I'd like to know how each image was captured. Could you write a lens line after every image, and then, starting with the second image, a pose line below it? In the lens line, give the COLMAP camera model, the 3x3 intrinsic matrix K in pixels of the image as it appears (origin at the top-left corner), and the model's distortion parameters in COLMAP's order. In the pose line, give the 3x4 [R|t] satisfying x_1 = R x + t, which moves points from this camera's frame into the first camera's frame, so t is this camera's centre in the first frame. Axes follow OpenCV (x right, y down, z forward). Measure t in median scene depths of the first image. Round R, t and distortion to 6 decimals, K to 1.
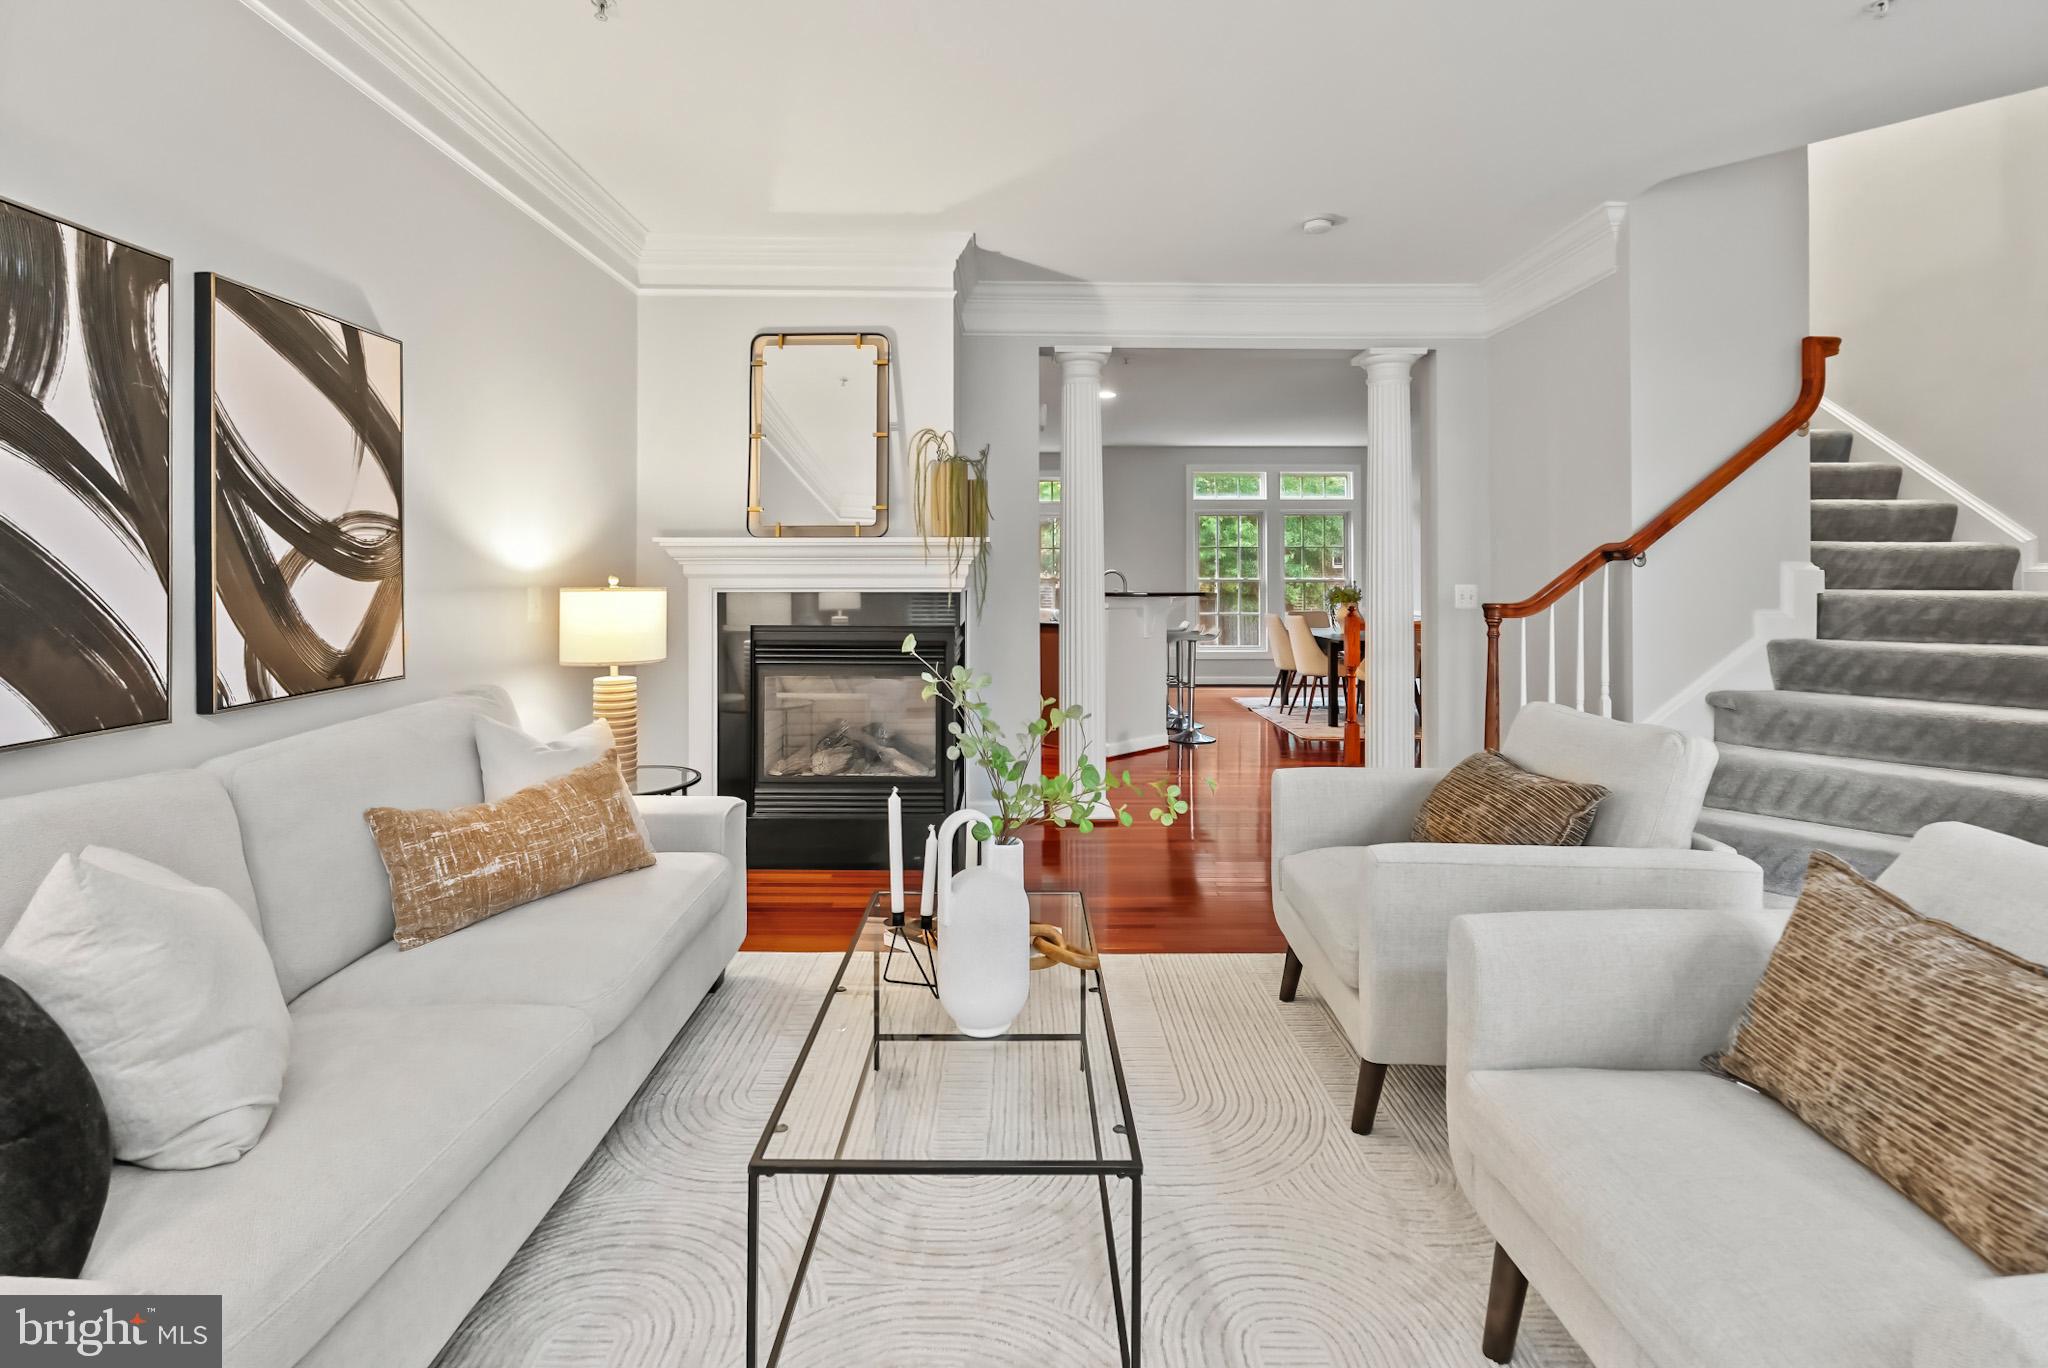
lens RADIAL K [[921.3, 0, 1001.3], [0, 921.3, 580.2], [0, 0, 1]] dist [-0.008949, 0.001022]
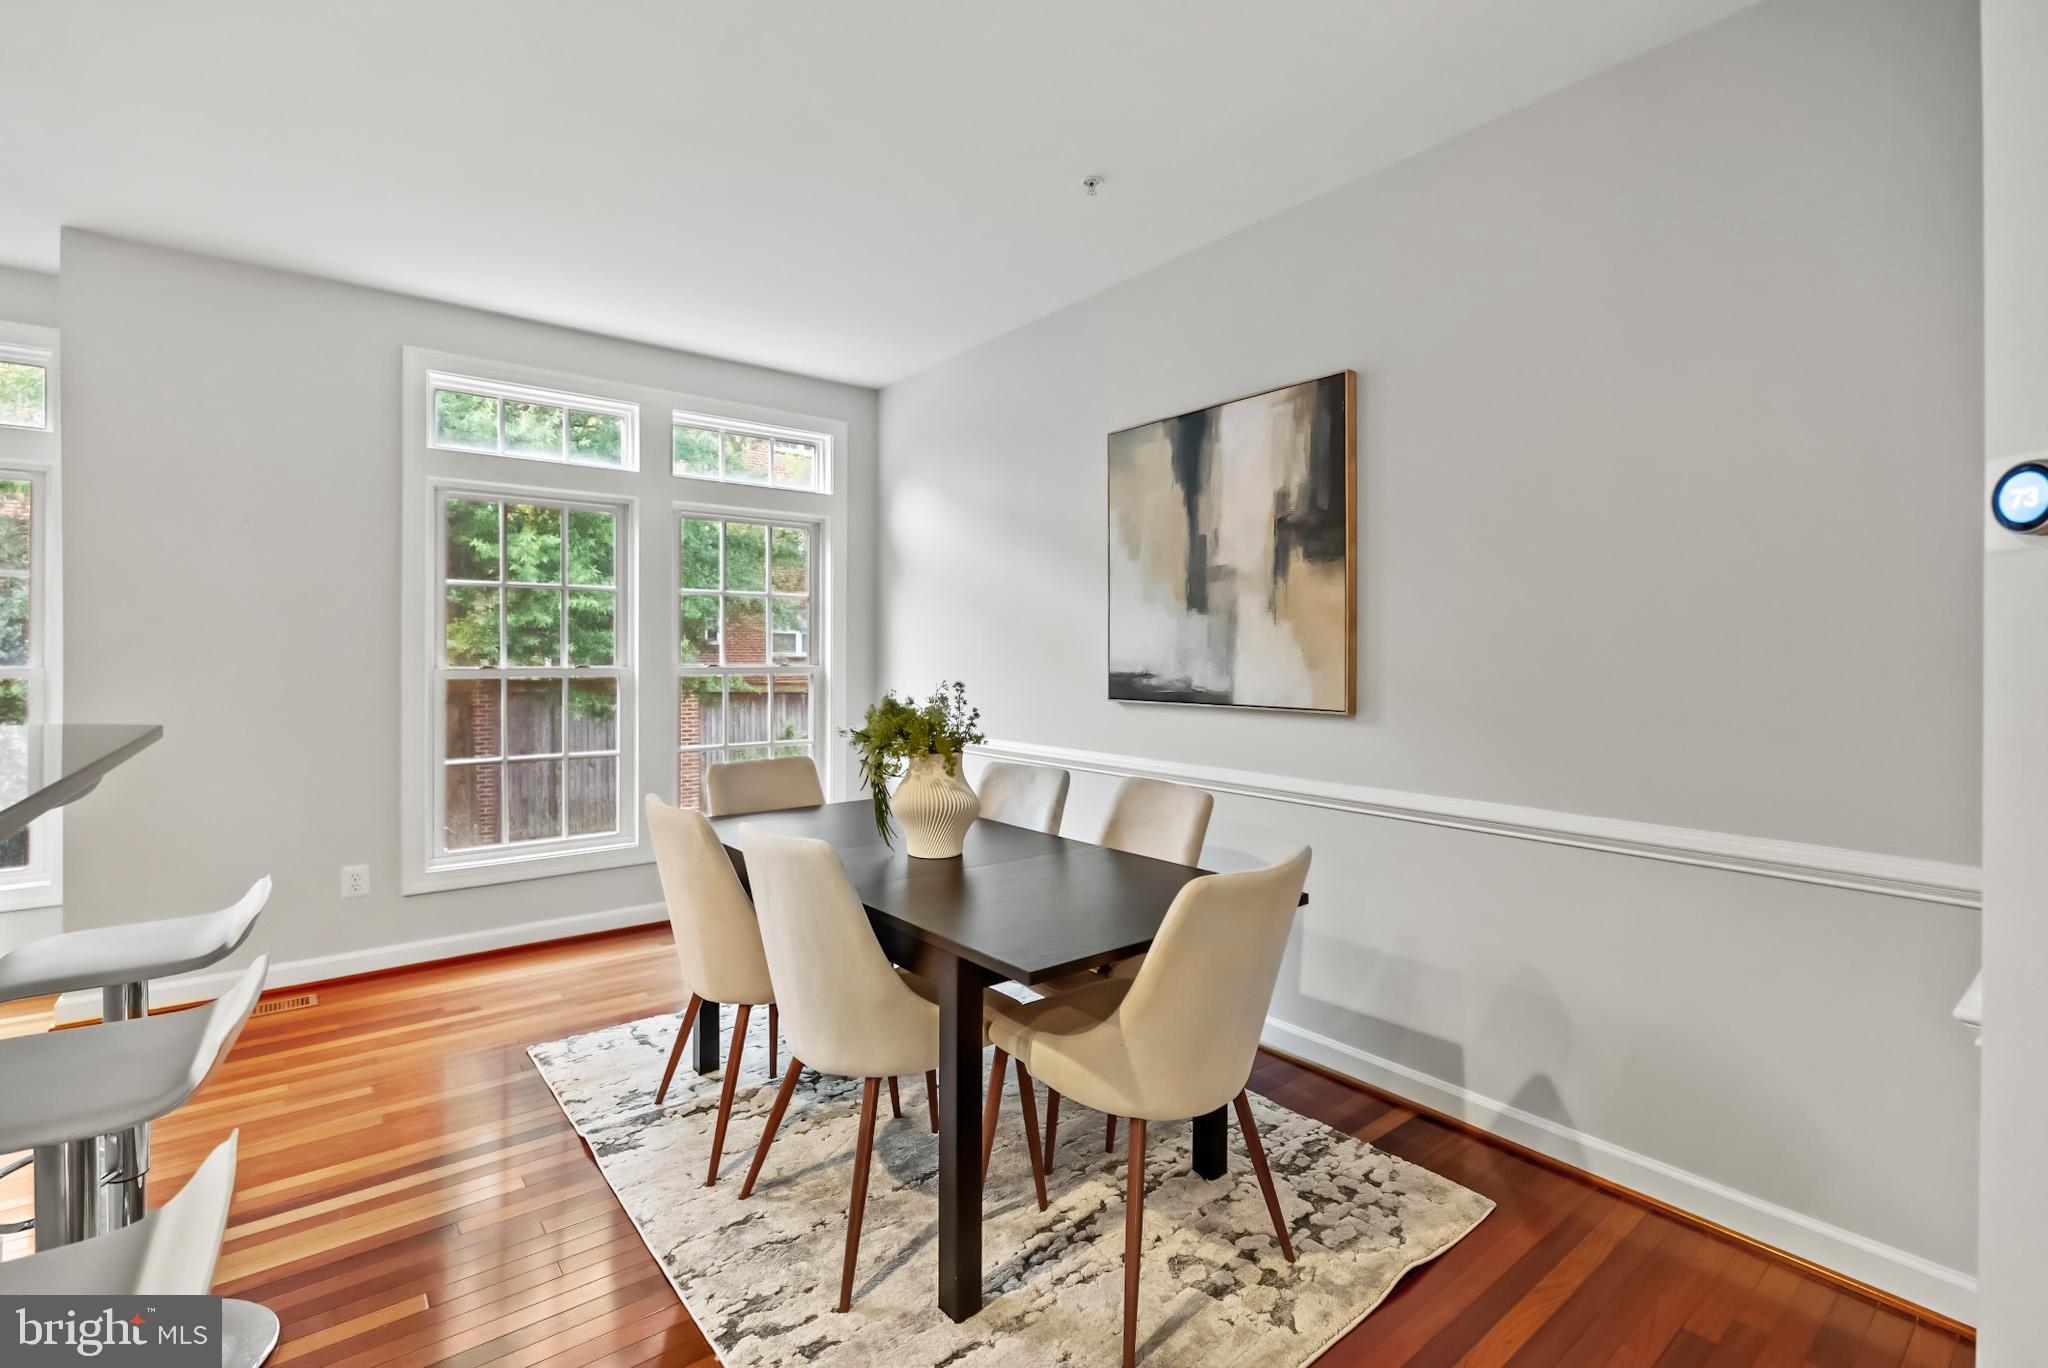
lens RADIAL K [[921.3, 0, 1021.3], [0, 921.3, 672.9], [0, 0, 1]] dist [-0.008949, 0.001022]
pose [[0.765308, -0.001760, 0.643662, 0.193135], [-0.007182, 0.999911, 0.011273, -0.005403], [-0.643625, -0.013250, 0.765227, 0.717291]]
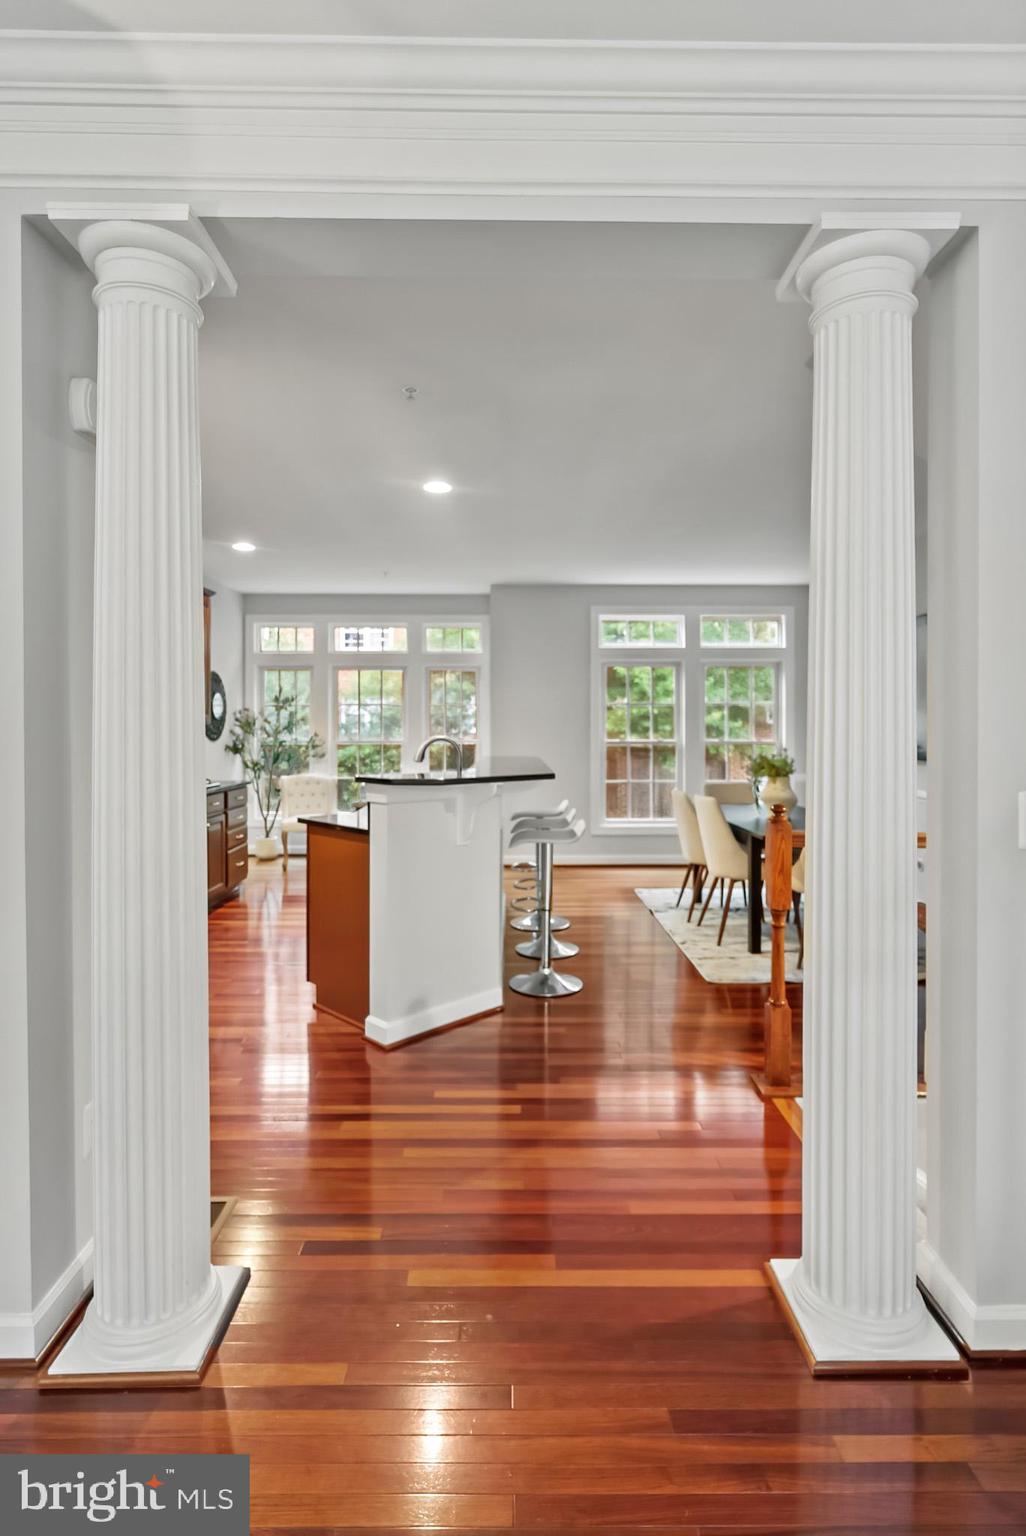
lens RADIAL K [[795.6, 0, 515.2], [0, 795.6, 762.9], [0, 0, 1]] dist [0.001888, -0.000312]
pose [[0.999325, -0.003209, 0.036593, 0.128573], [0.001819, 0.999277, 0.037966, -0.011303], [-0.036689, -0.037874, 0.998609, 0.329942]]
